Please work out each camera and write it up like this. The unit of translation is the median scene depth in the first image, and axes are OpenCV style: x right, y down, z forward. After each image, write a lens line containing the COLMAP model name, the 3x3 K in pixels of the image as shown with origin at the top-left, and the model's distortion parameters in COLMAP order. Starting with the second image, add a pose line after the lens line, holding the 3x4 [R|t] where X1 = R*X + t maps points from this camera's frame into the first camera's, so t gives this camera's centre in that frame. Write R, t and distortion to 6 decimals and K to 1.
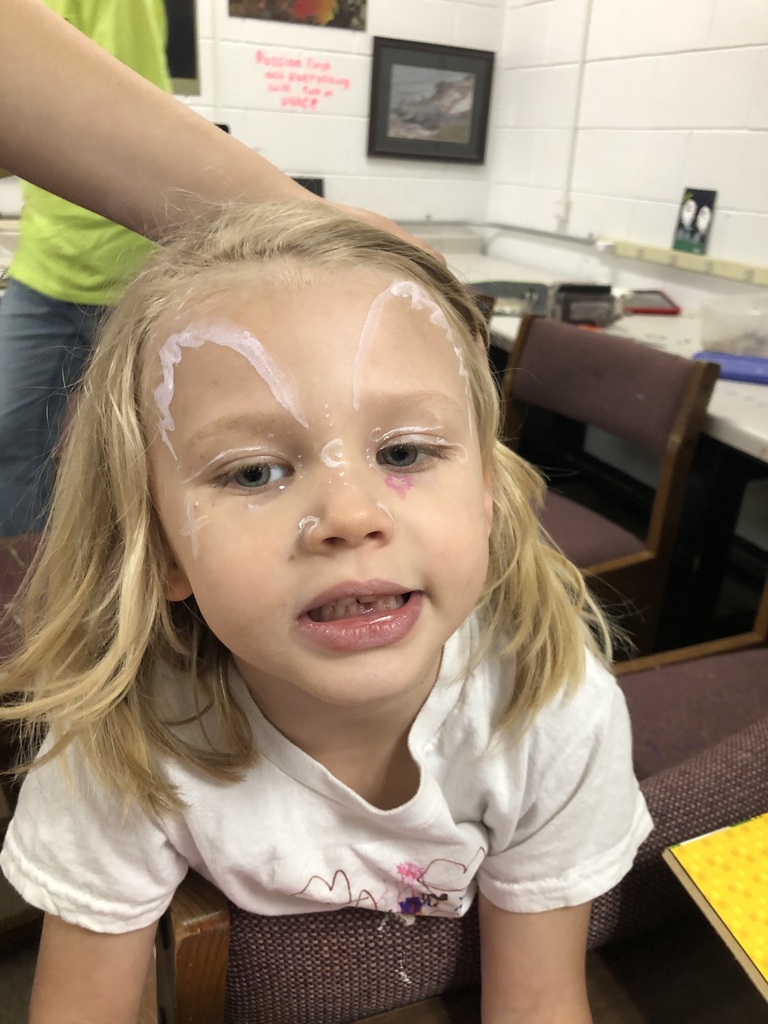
lens RADIAL K [[848.6, 0, 380.6], [0, 848.6, 498.4], [0, 0, 1]] dist [0.011978, -0.001984]
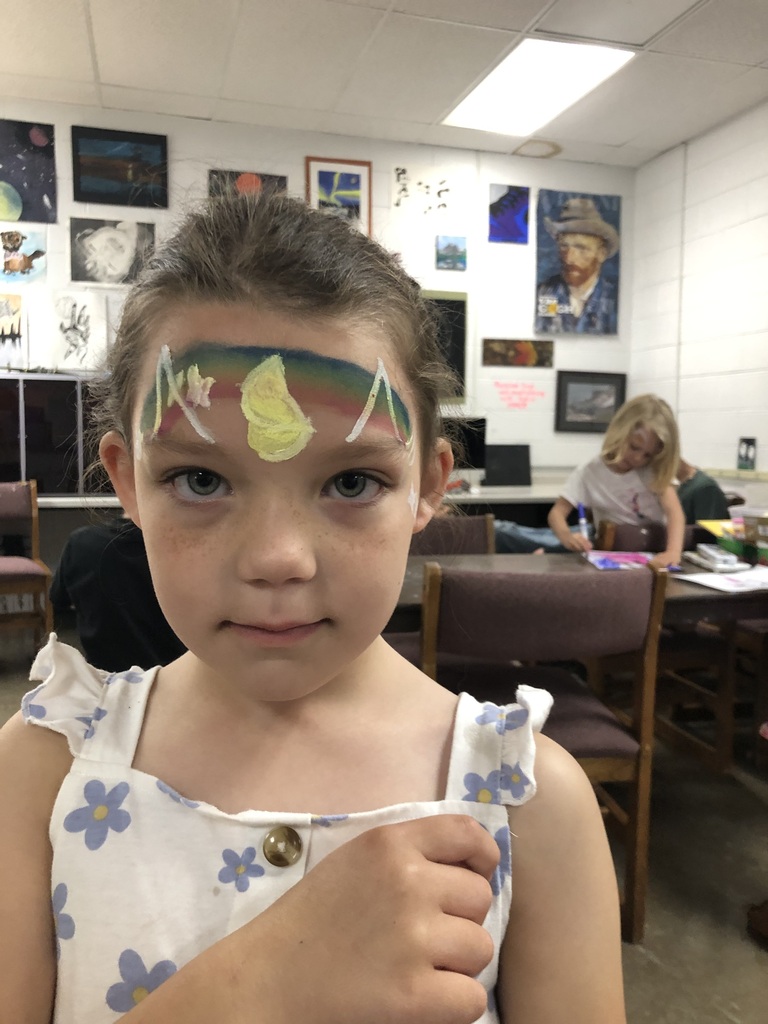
lens RADIAL K [[848.6, 0, 380.6], [0, 848.6, 498.4], [0, 0, 1]] dist [0.011978, -0.001984]
pose [[0.987979, -0.031388, -0.151367, -0.116176], [-0.018131, 0.948882, -0.315109, 0.298588], [0.153520, 0.314065, 0.936907, -0.678113]]
